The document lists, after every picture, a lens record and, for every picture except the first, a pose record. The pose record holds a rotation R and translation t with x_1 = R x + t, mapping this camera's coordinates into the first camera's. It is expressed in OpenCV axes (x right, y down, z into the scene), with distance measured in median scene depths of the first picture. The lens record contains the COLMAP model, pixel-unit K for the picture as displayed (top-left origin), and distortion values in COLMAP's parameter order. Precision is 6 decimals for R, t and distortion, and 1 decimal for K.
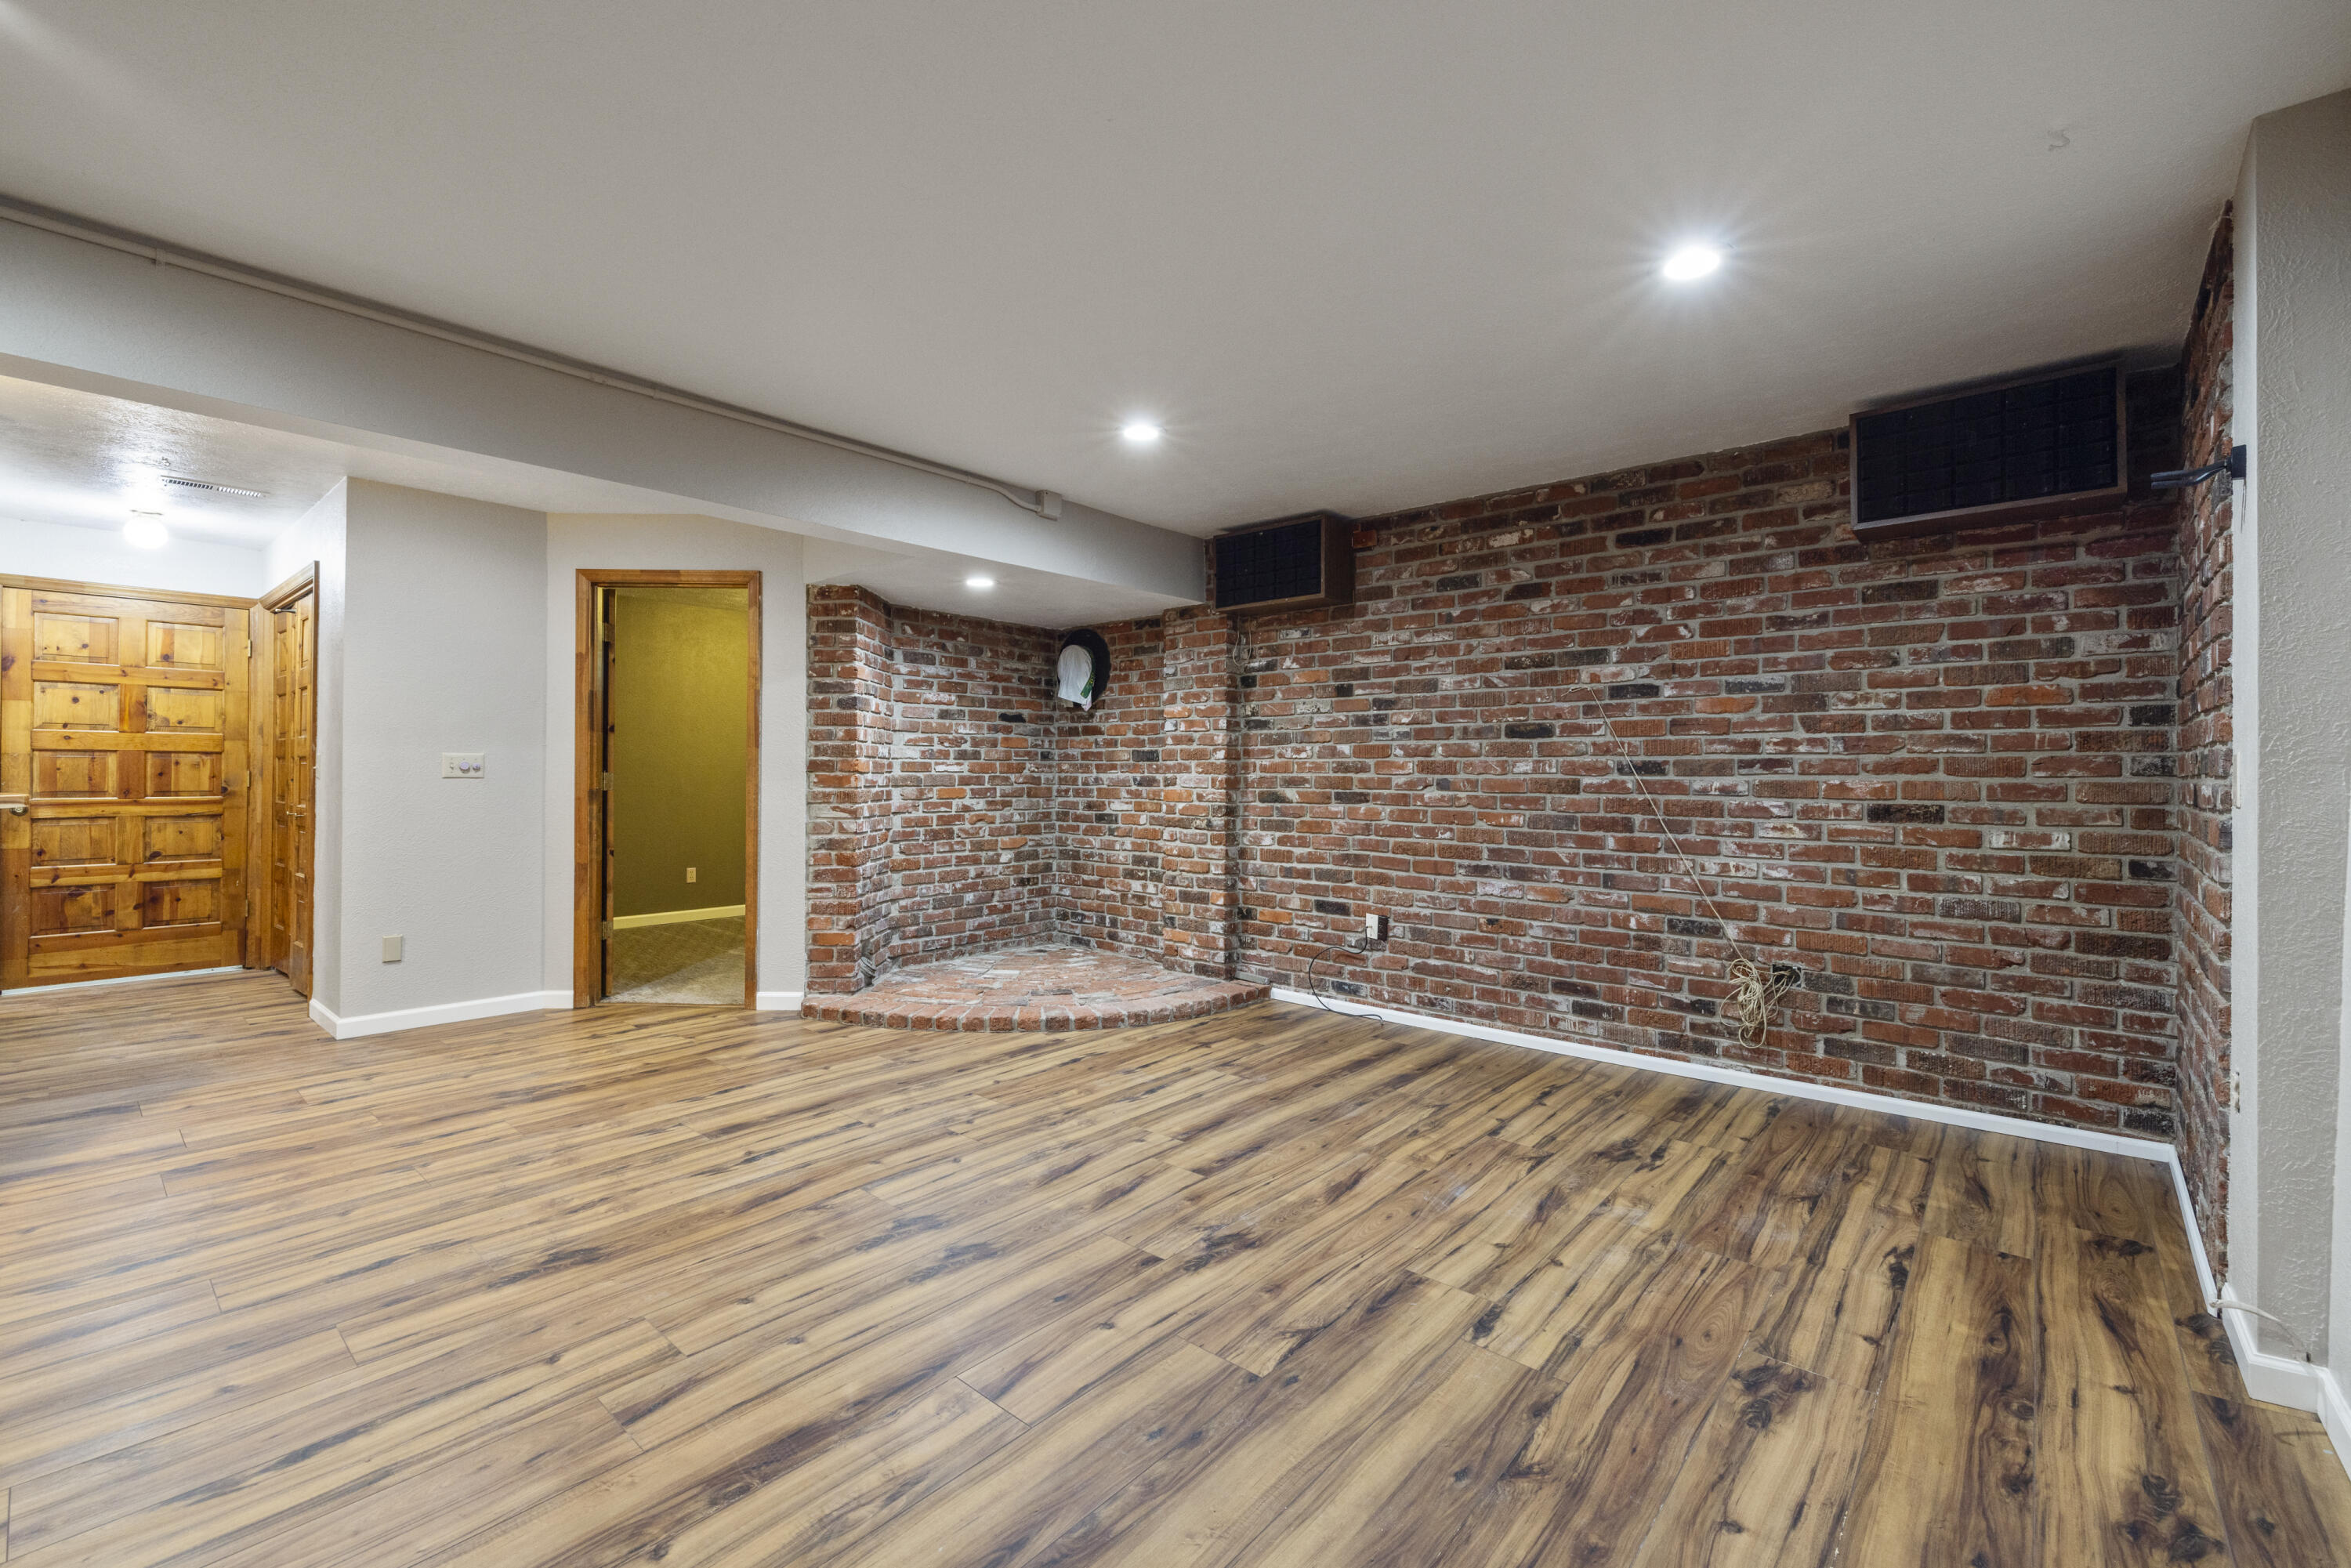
lens RADIAL K [[988.3, 0, 1197.6], [0, 988.3, 771.9], [0, 0, 1]] dist [-0.000211, 0.000015]
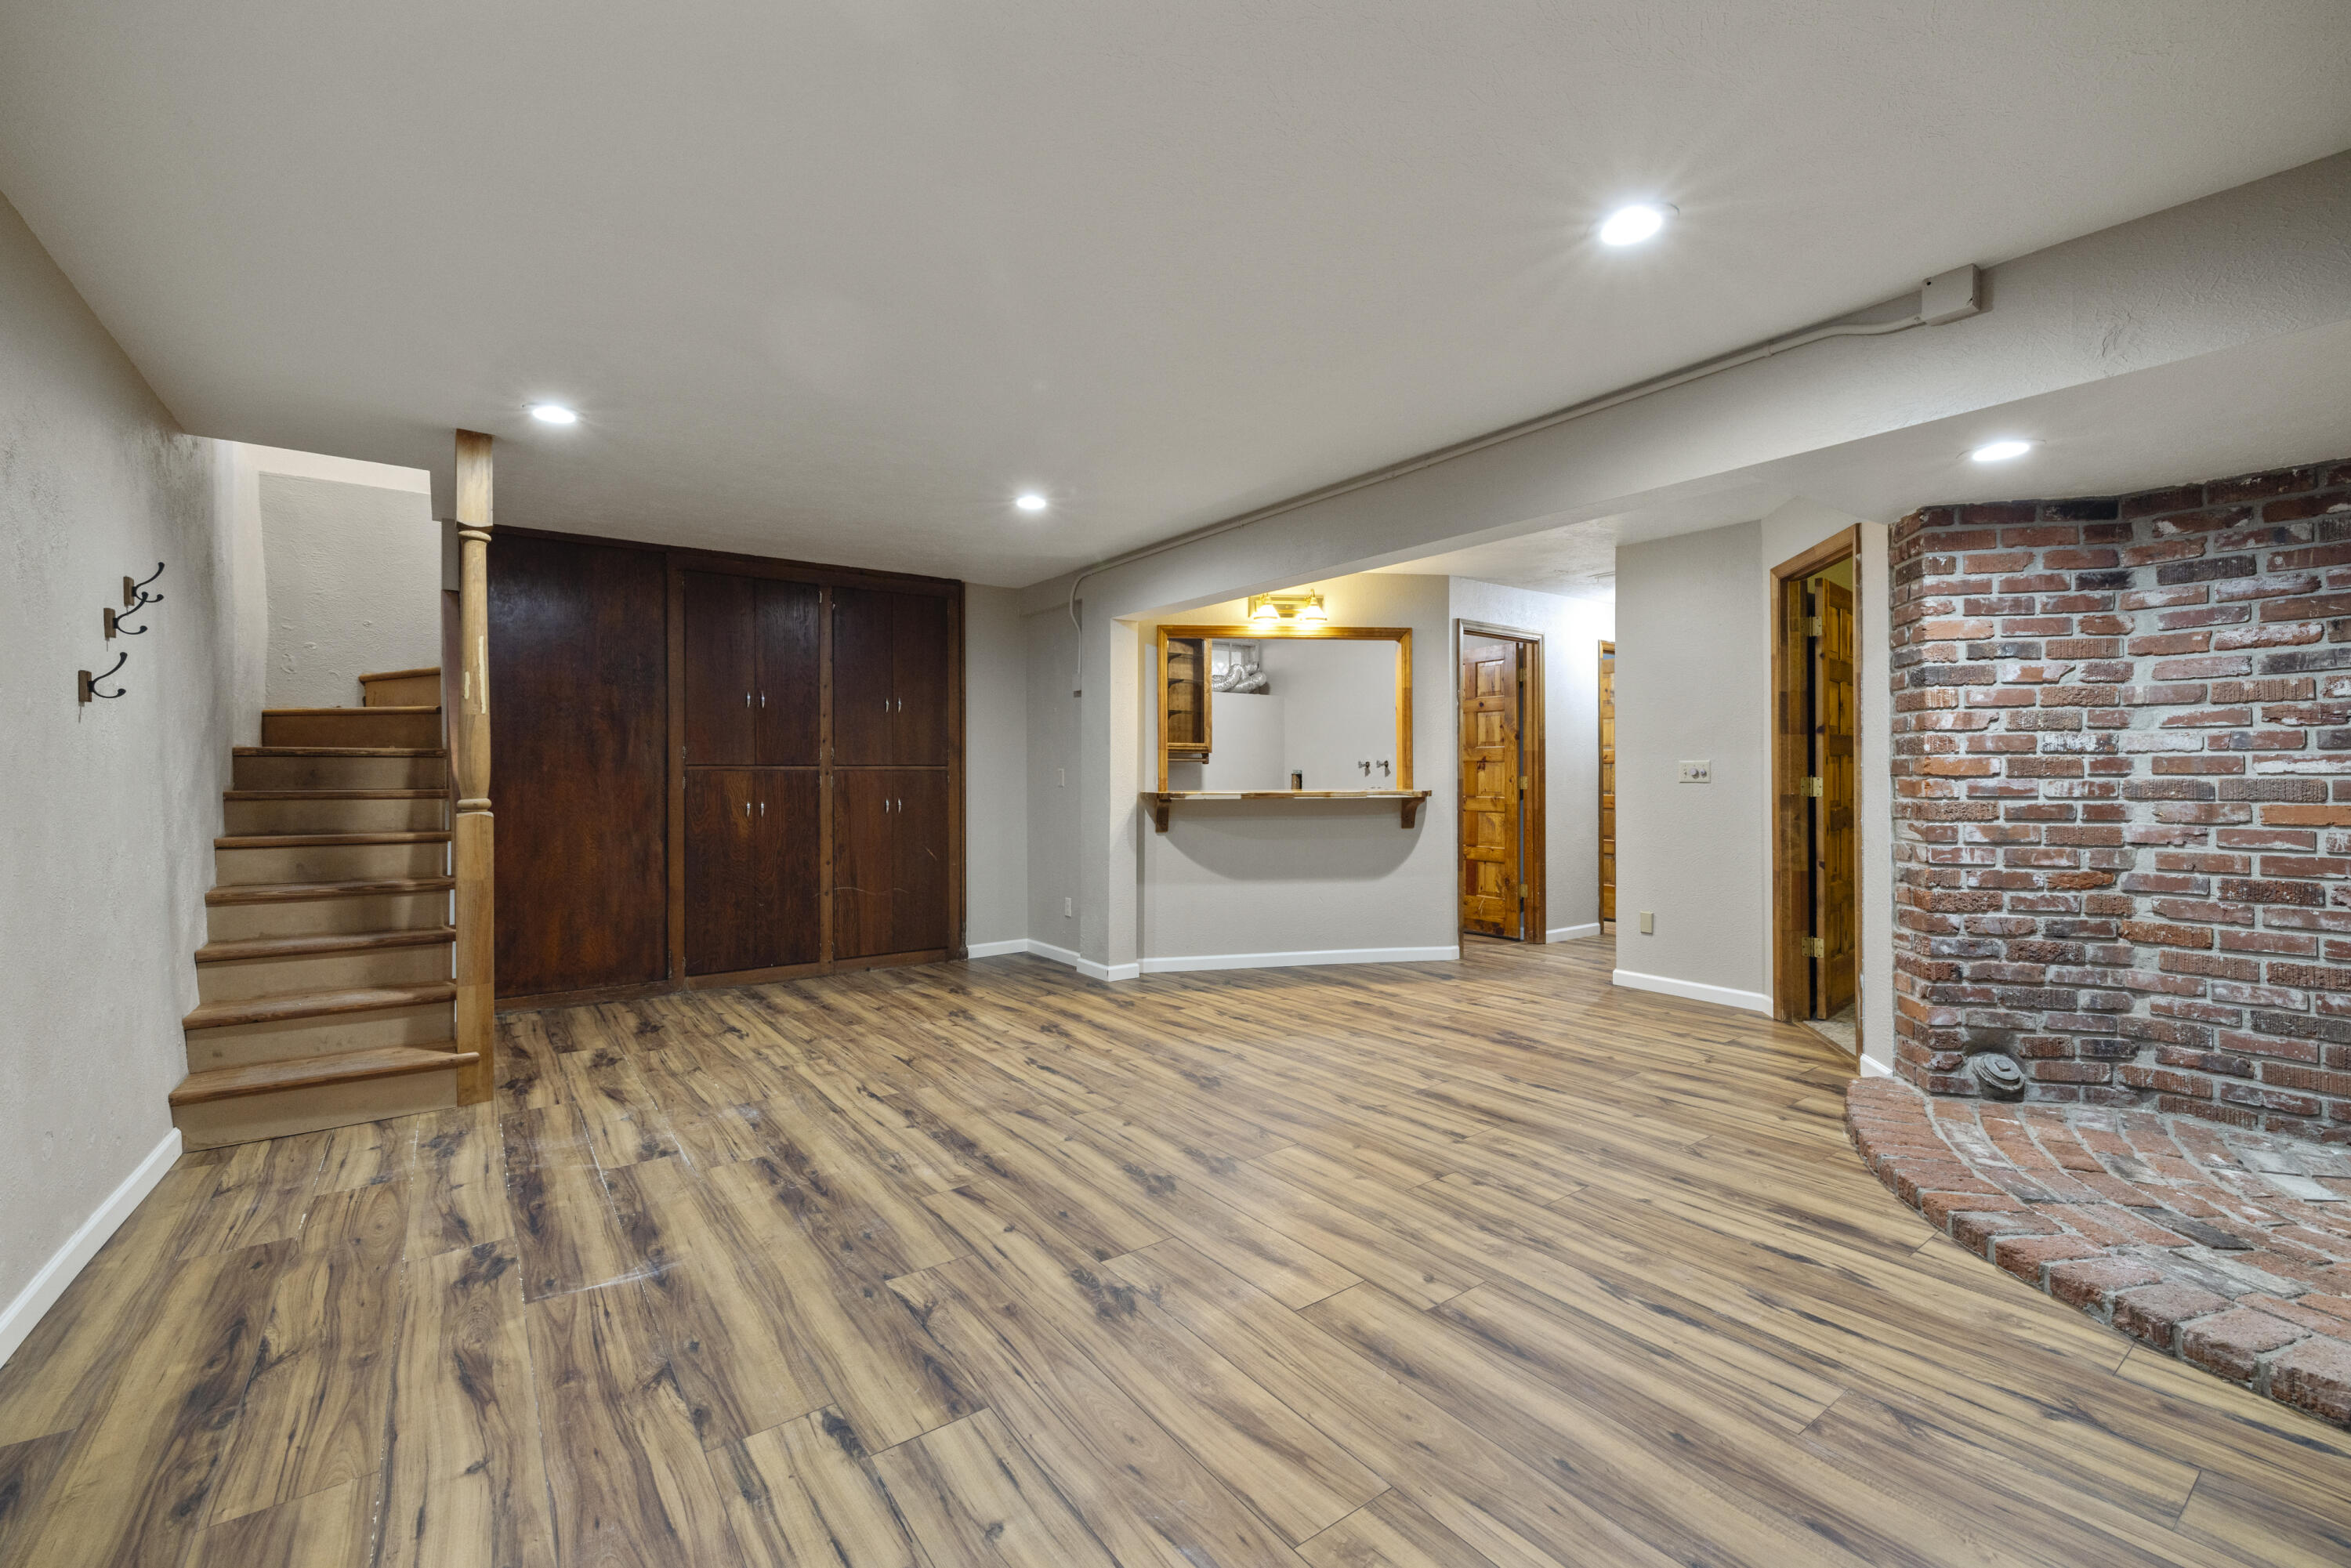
lens RADIAL K [[988.3, 0, 1164.4], [0, 988.3, 773.2], [0, 0, 1]] dist [-0.000211, 0.000015]
pose [[-0.241565, -0.006297, -0.970364, 0.682706], [0.001753, 0.999974, -0.006926, 0.003579], [0.970383, -0.003374, -0.241547, 0.962874]]
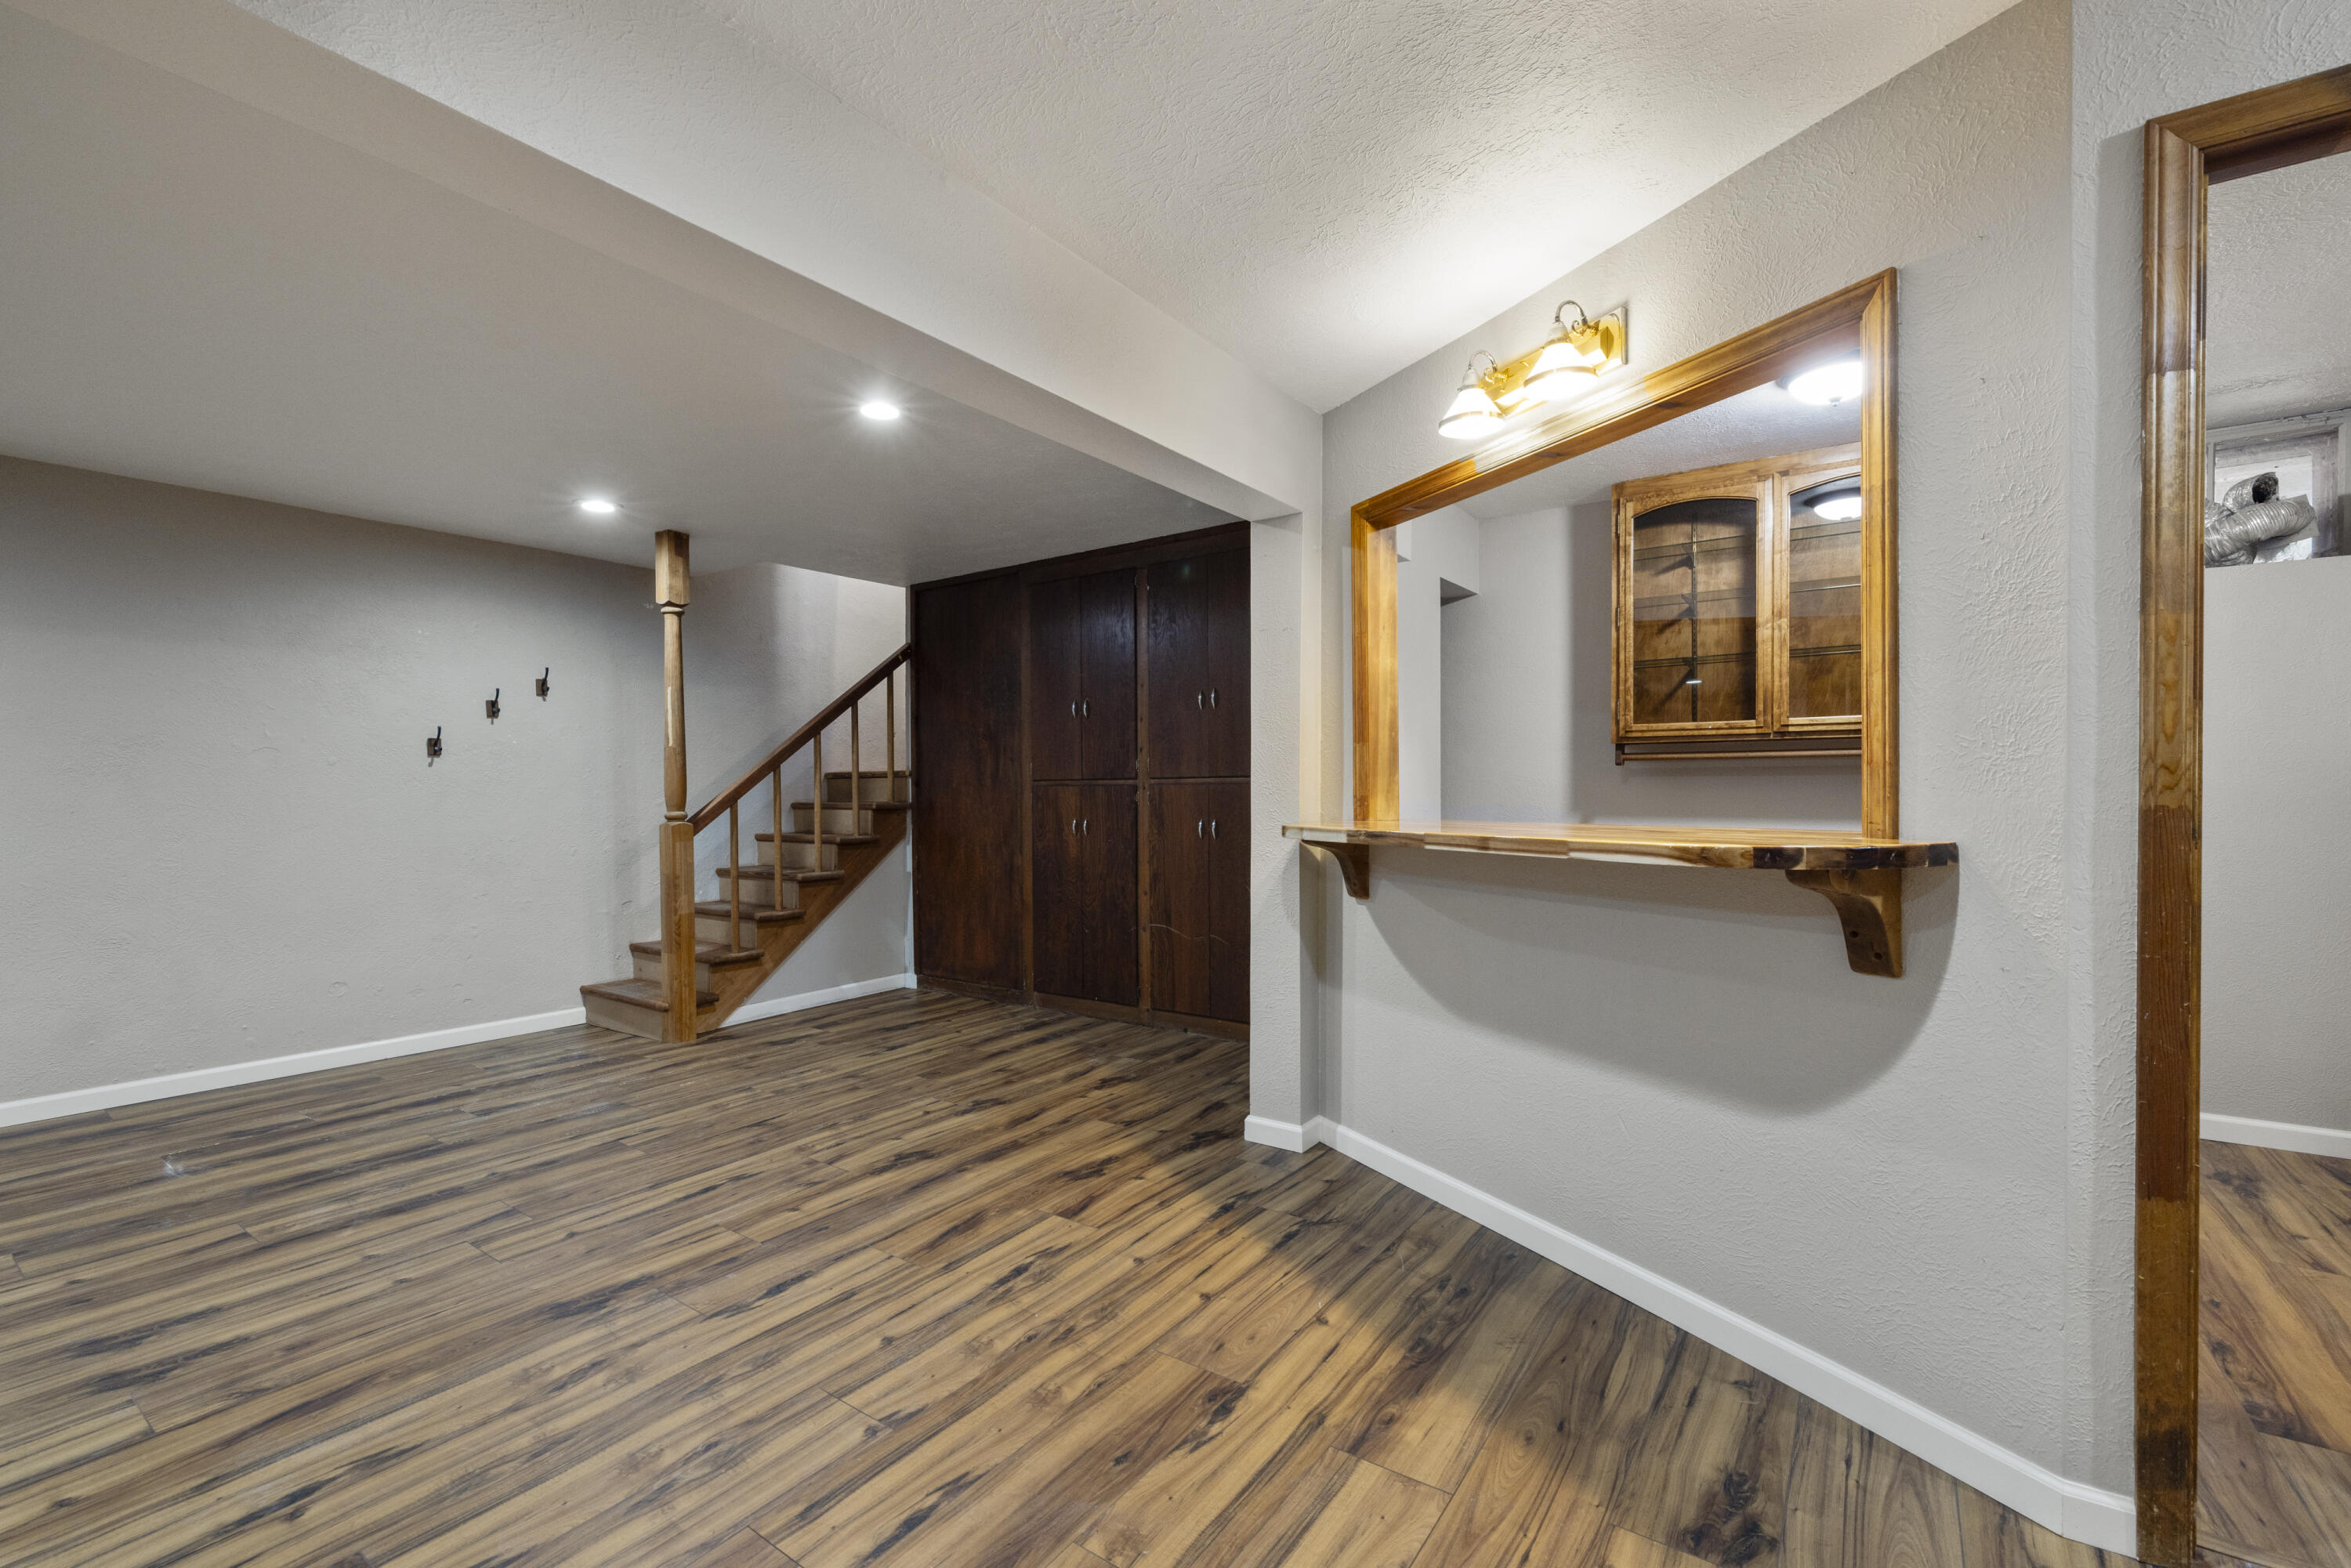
lens RADIAL K [[988.3, 0, 1177.2], [0, 988.3, 805.8], [0, 0, 1]] dist [-0.000211, 0.000015]
pose [[-0.995941, 0.004081, -0.089917, -0.822740], [0.002780, 0.999890, 0.014598, -0.004606], [0.089967, 0.014289, -0.995842, 1.461569]]
